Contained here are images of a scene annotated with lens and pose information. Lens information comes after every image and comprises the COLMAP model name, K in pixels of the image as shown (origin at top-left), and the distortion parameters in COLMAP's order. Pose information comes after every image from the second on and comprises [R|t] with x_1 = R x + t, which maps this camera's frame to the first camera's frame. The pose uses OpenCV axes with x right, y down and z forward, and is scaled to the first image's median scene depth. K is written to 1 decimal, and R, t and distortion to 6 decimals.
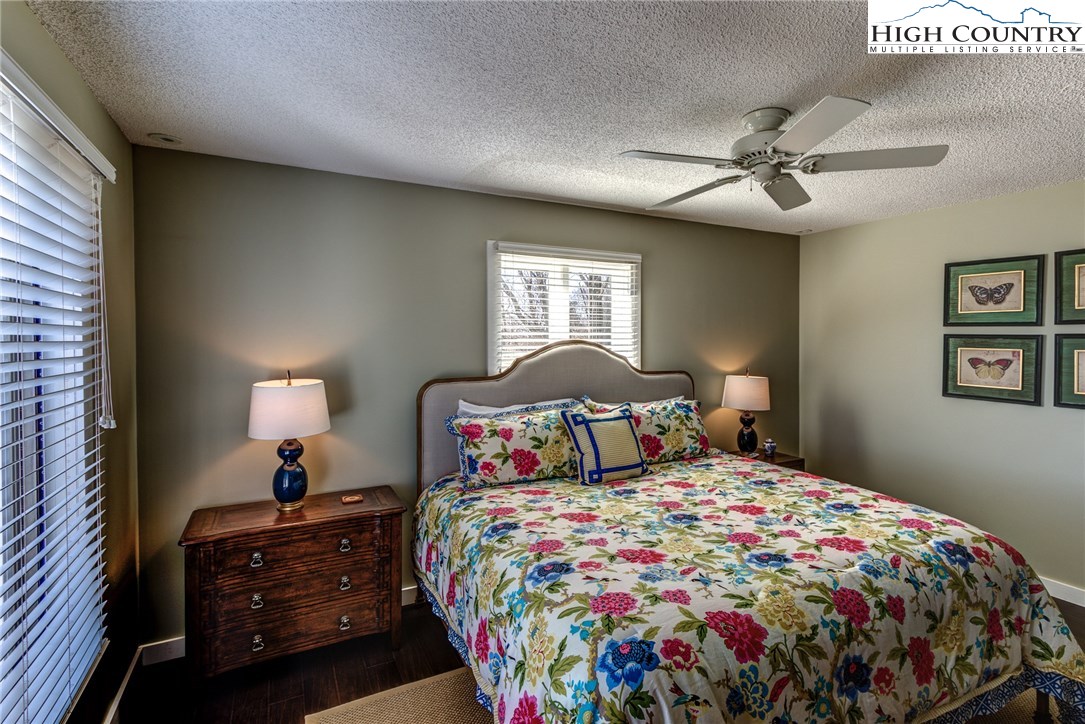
lens RADIAL K [[524.6, 0, 567.3], [0, 524.6, 348.3], [0, 0, 1]] dist [-0.000048, 0.000375]
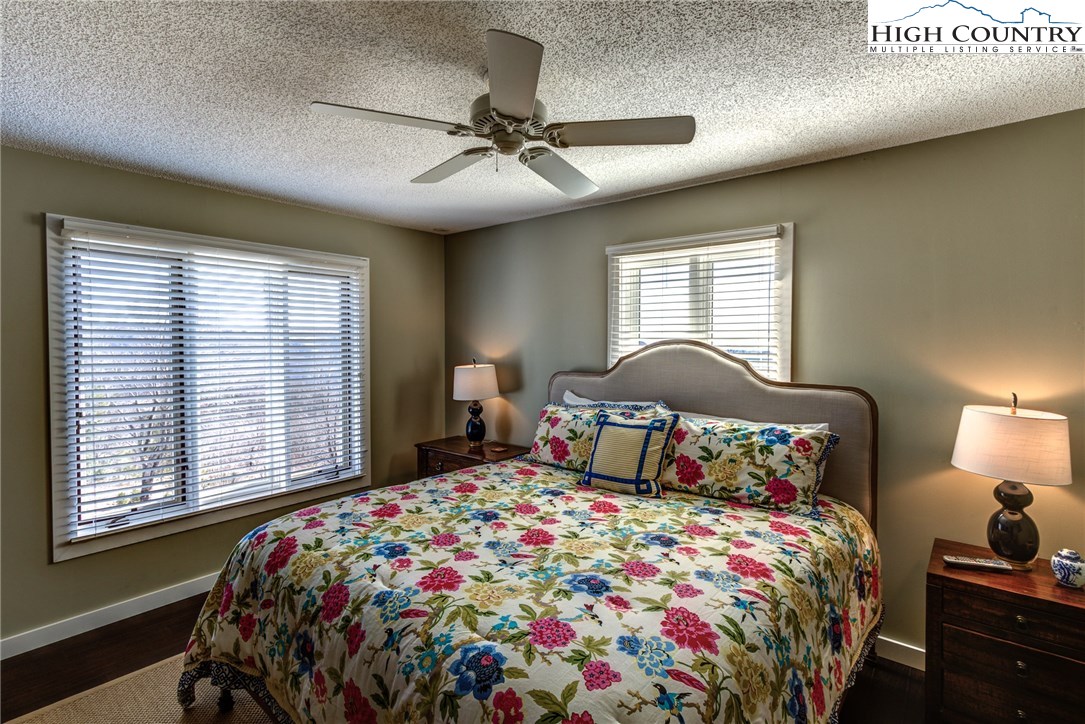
lens RADIAL K [[524.6, 0, 567.3], [0, 524.6, 348.3], [0, 0, 1]] dist [-0.000048, 0.000375]
pose [[0.389009, 0.016480, -0.921087, 1.115147], [-0.015972, 0.999810, 0.011143, -0.010753], [0.921096, 0.010377, 0.389198, 0.690229]]
